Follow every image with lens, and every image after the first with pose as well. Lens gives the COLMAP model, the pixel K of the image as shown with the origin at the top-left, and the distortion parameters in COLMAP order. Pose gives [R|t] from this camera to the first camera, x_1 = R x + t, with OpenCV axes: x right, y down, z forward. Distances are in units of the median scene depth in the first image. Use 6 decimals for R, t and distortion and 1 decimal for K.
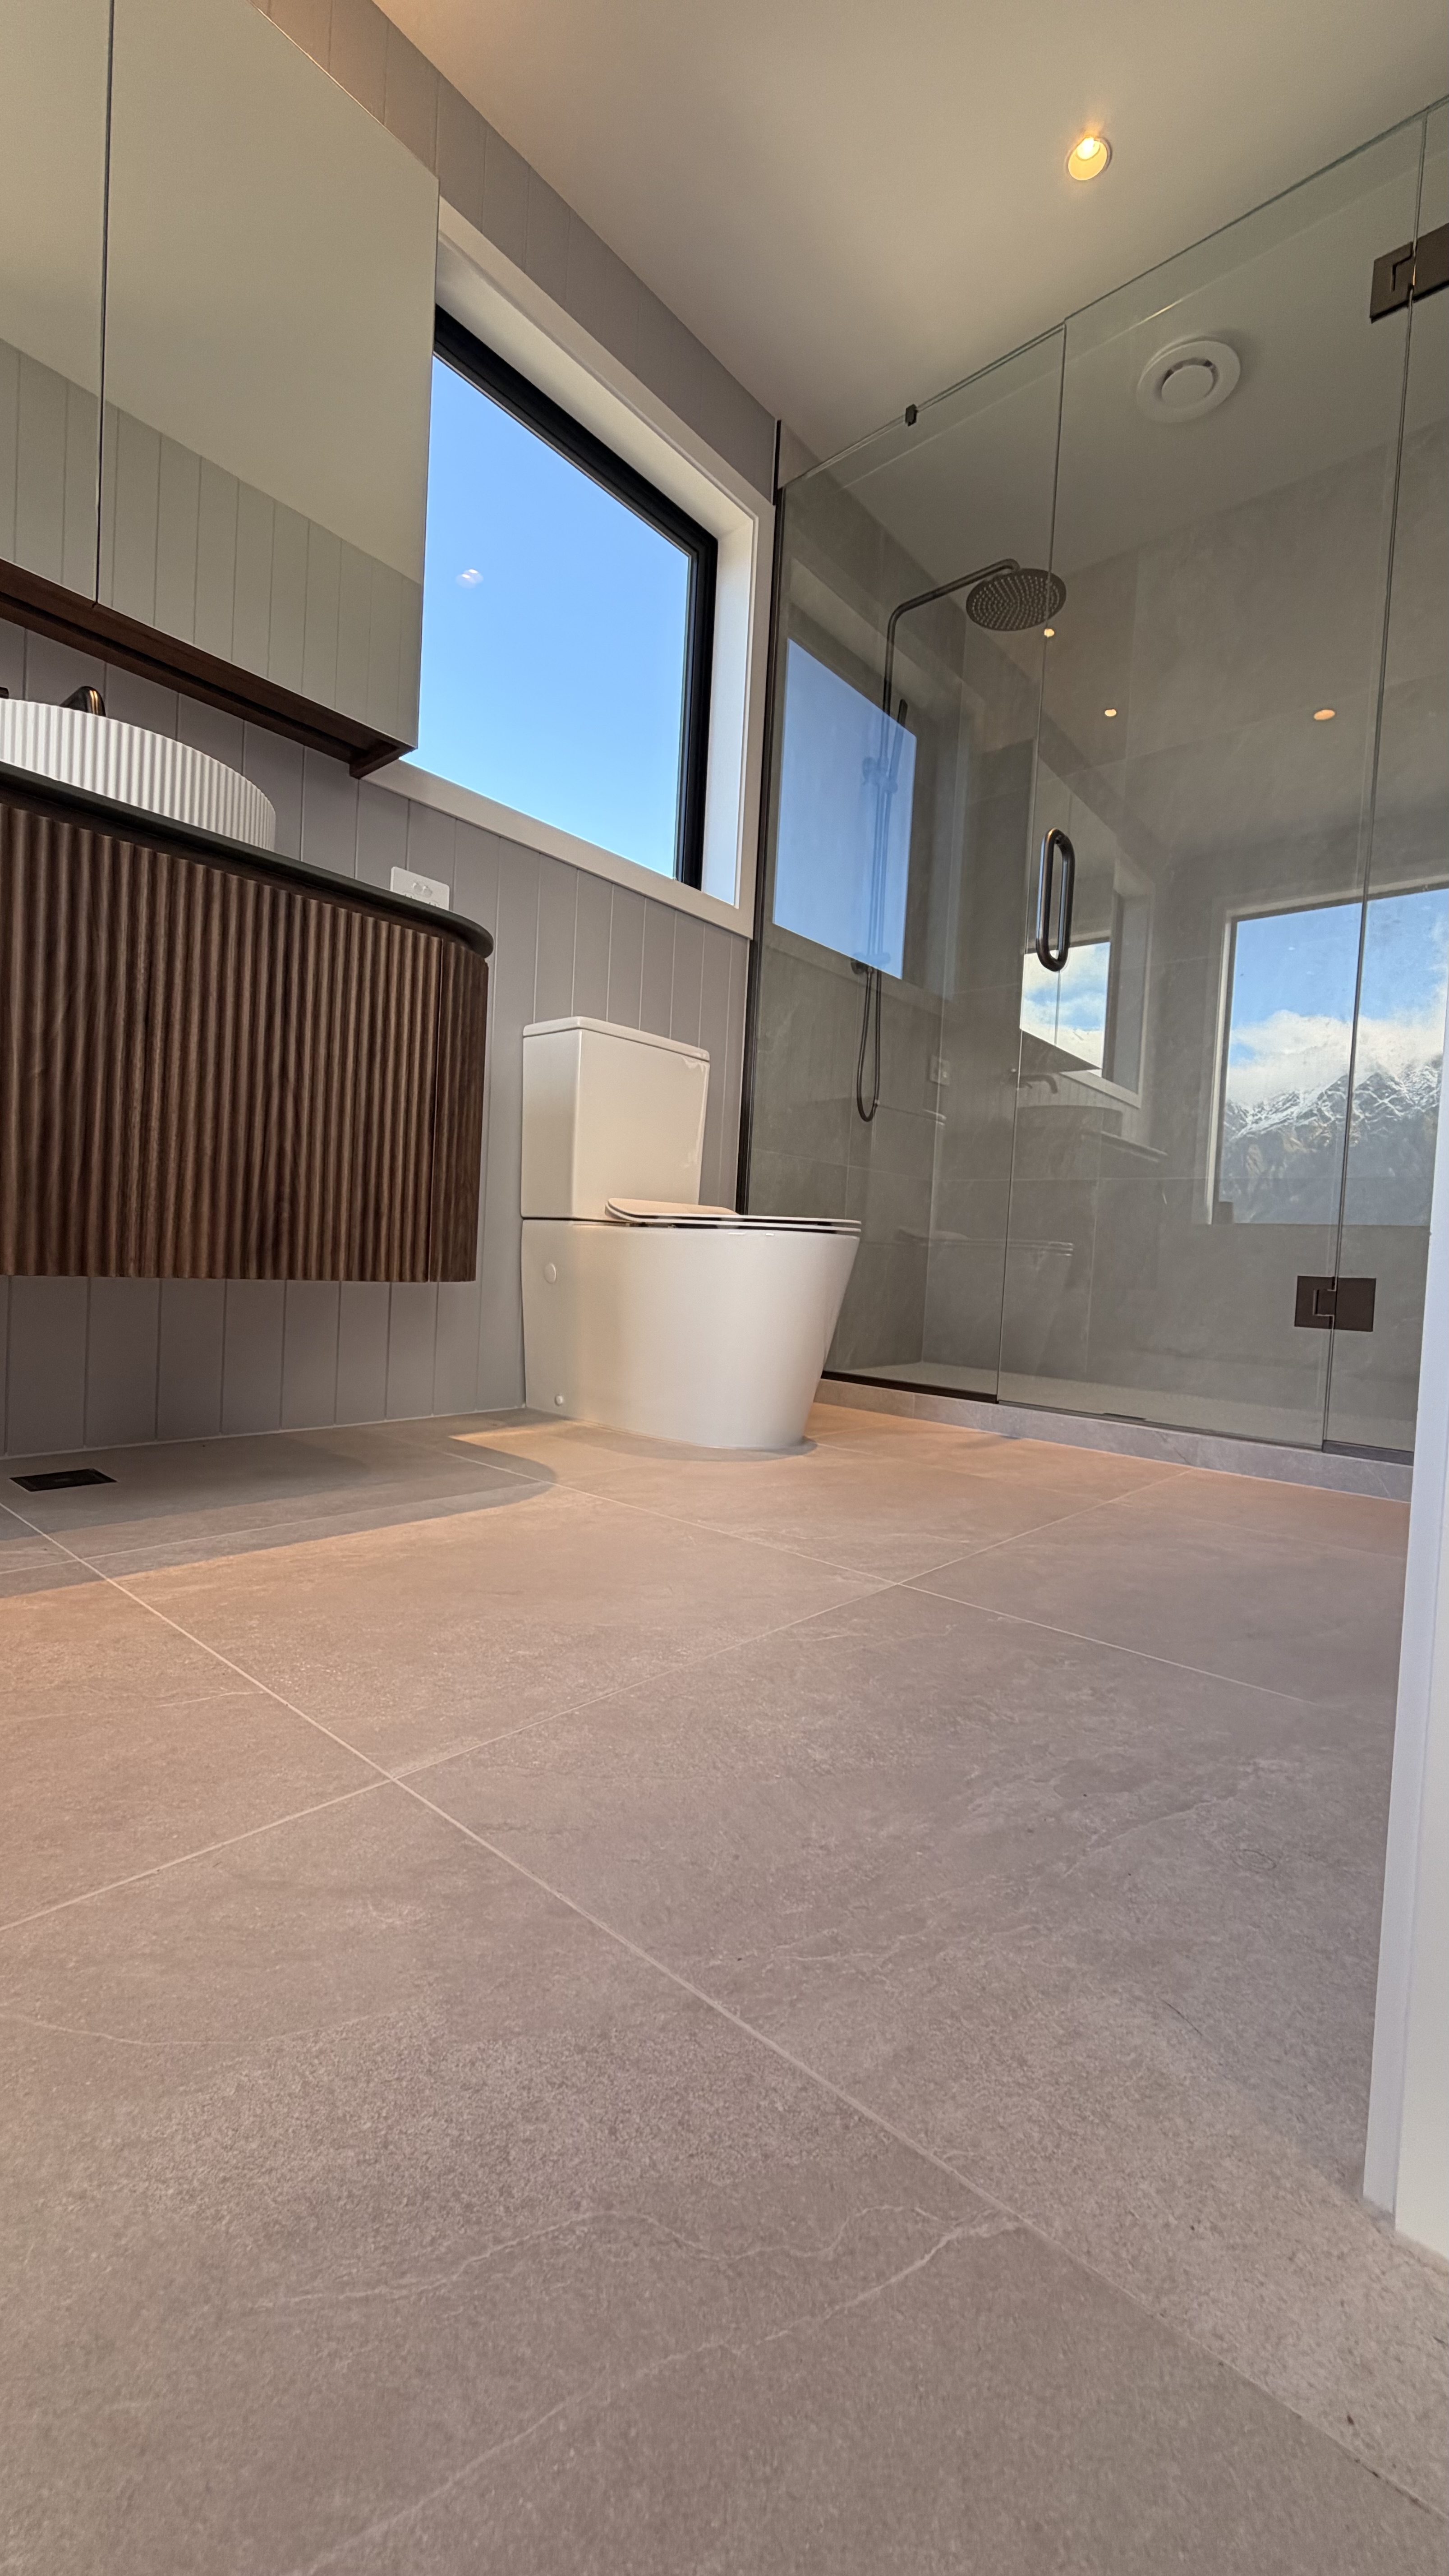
lens RADIAL K [[1020.1, 0, 729.2], [0, 1020.1, 1296.4], [0, 0, 1]] dist [-0.001557, 0.000644]
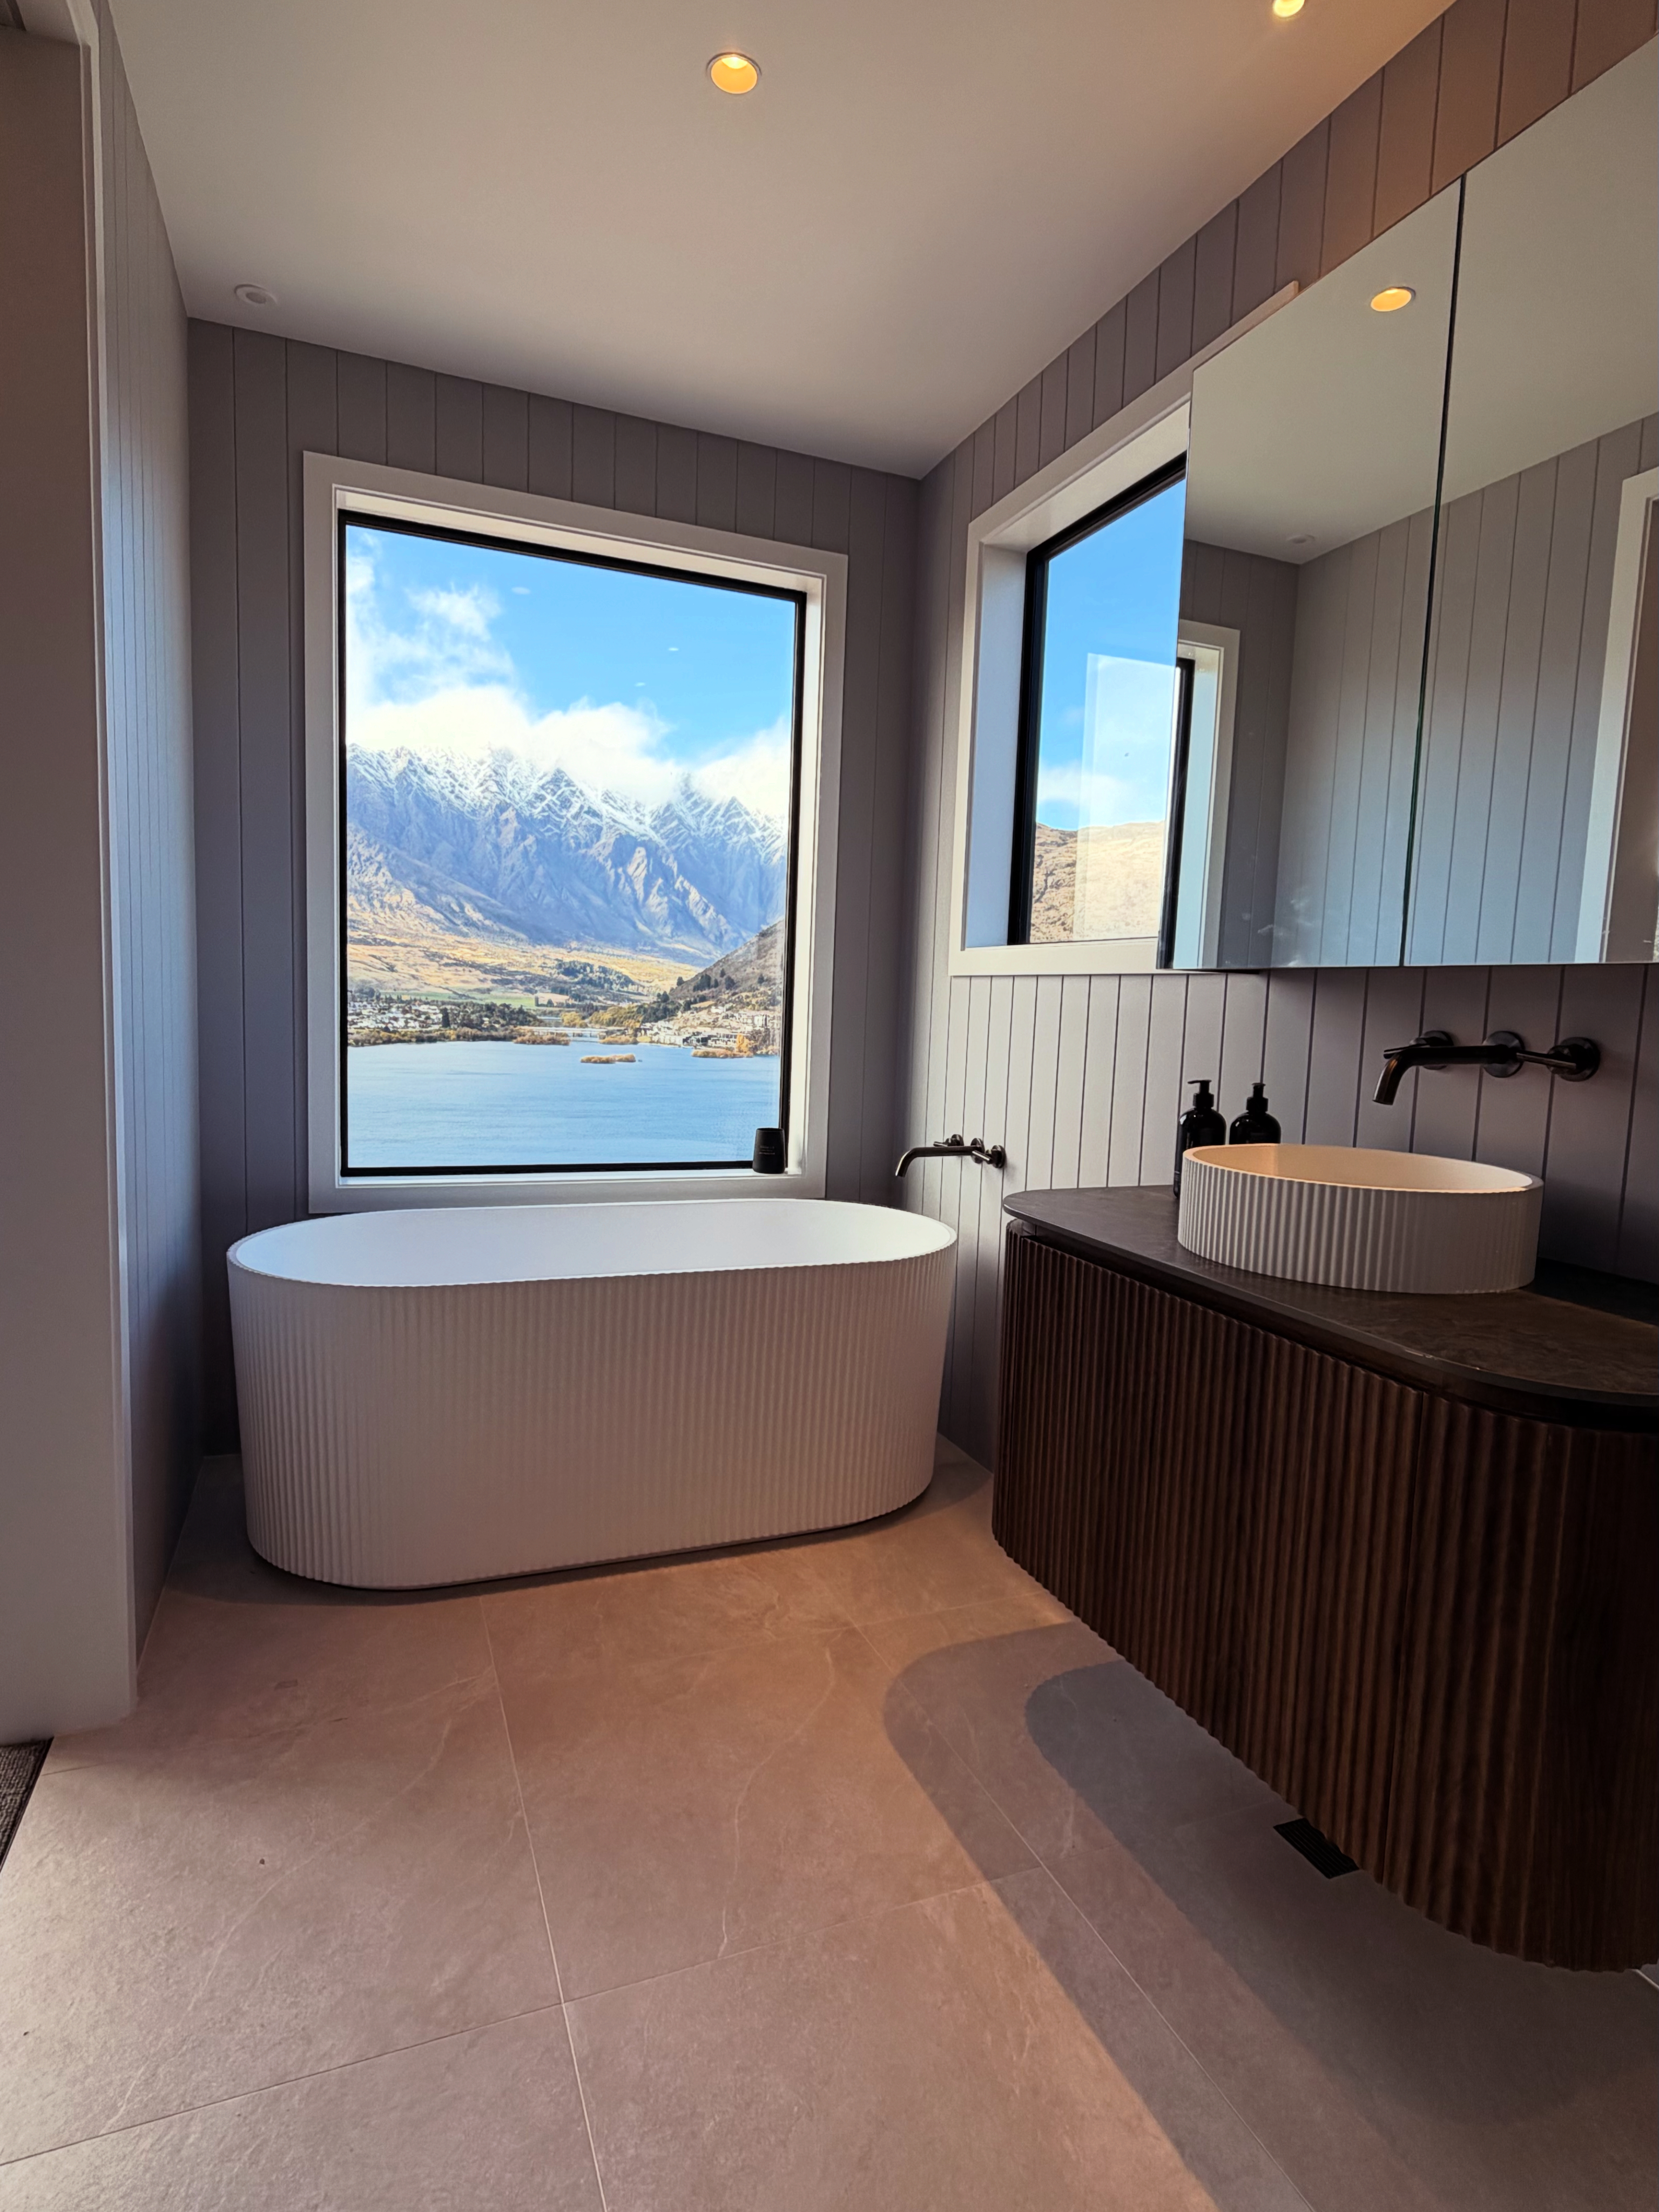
lens RADIAL K [[1169.2, 0, 829.5], [0, 1169.2, 1106.0], [0, 0, 1]] dist [0.002845, 0.000836]
pose [[-0.444579, 0.014780, -0.895618, 0.453467], [-0.093486, 0.993638, 0.062803, -0.444635], [0.890848, 0.111648, -0.440368, 0.796829]]
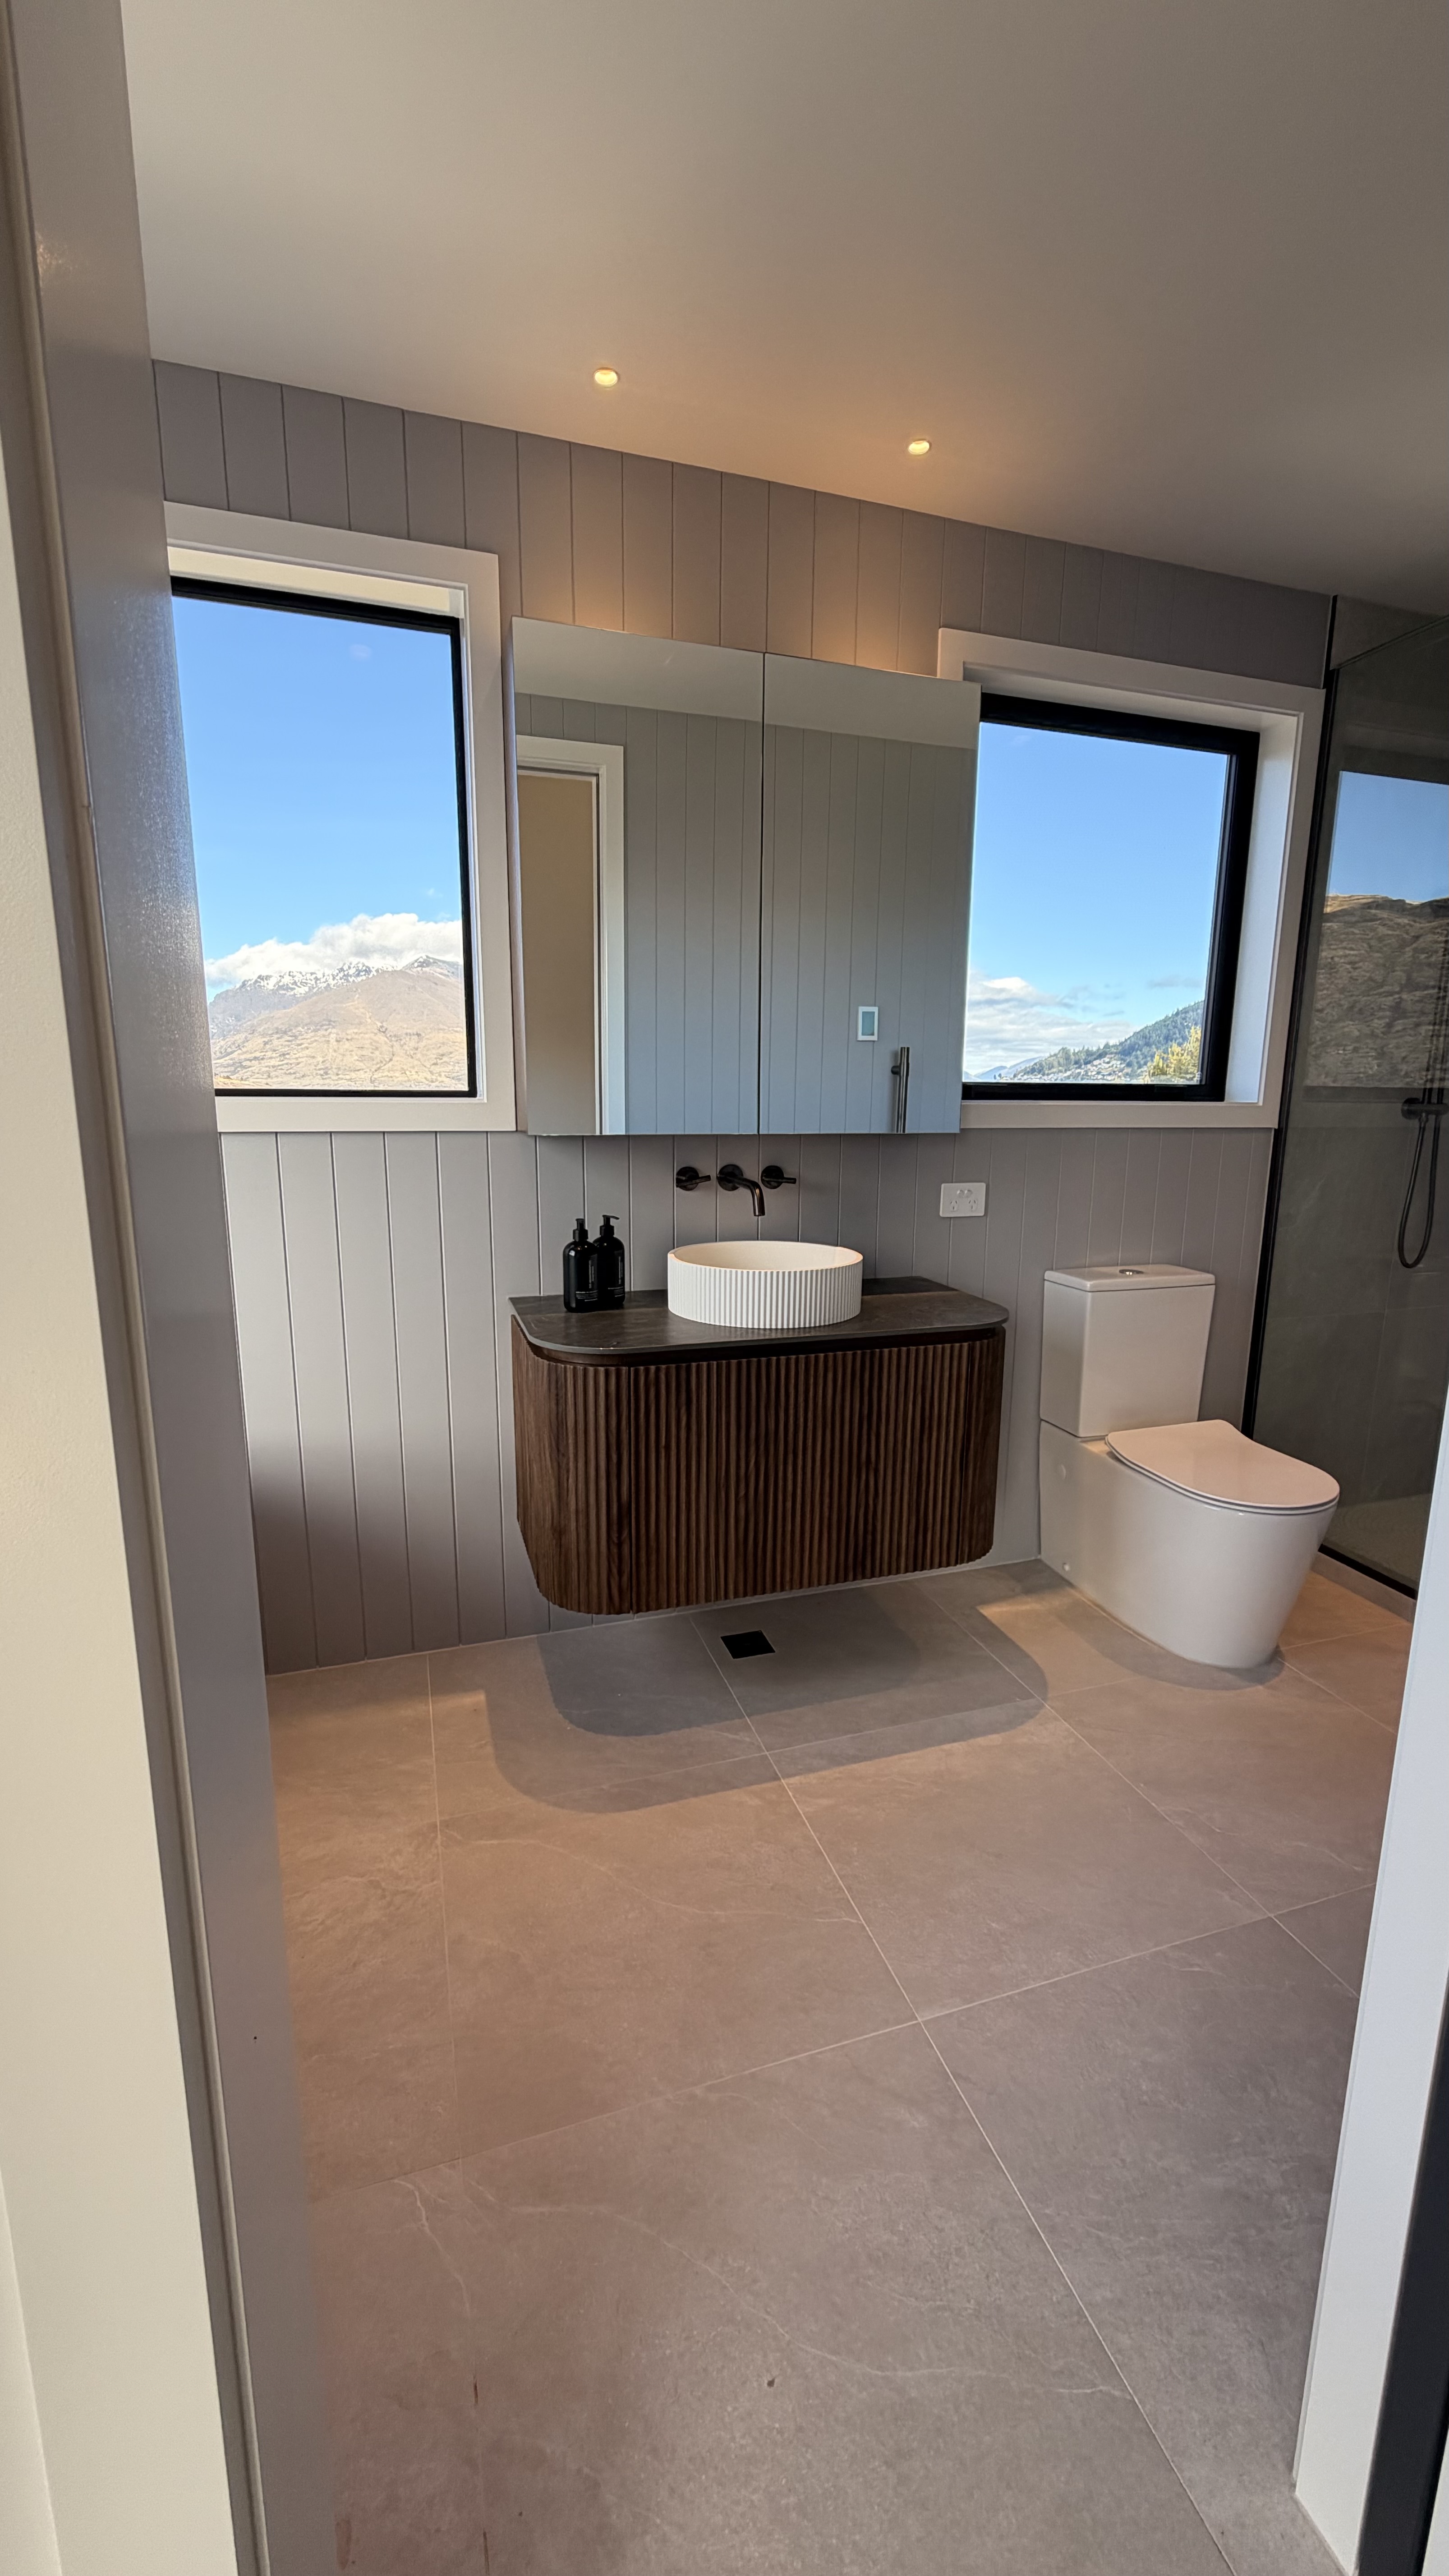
lens RADIAL K [[1020.1, 0, 729.2], [0, 1020.1, 1296.4], [0, 0, 1]] dist [-0.001557, 0.000644]
pose [[0.858643, 0.054181, -0.509702, 0.126136], [0.017387, 0.990747, 0.134606, -0.502261], [0.512279, -0.124440, 0.849756, -0.312300]]
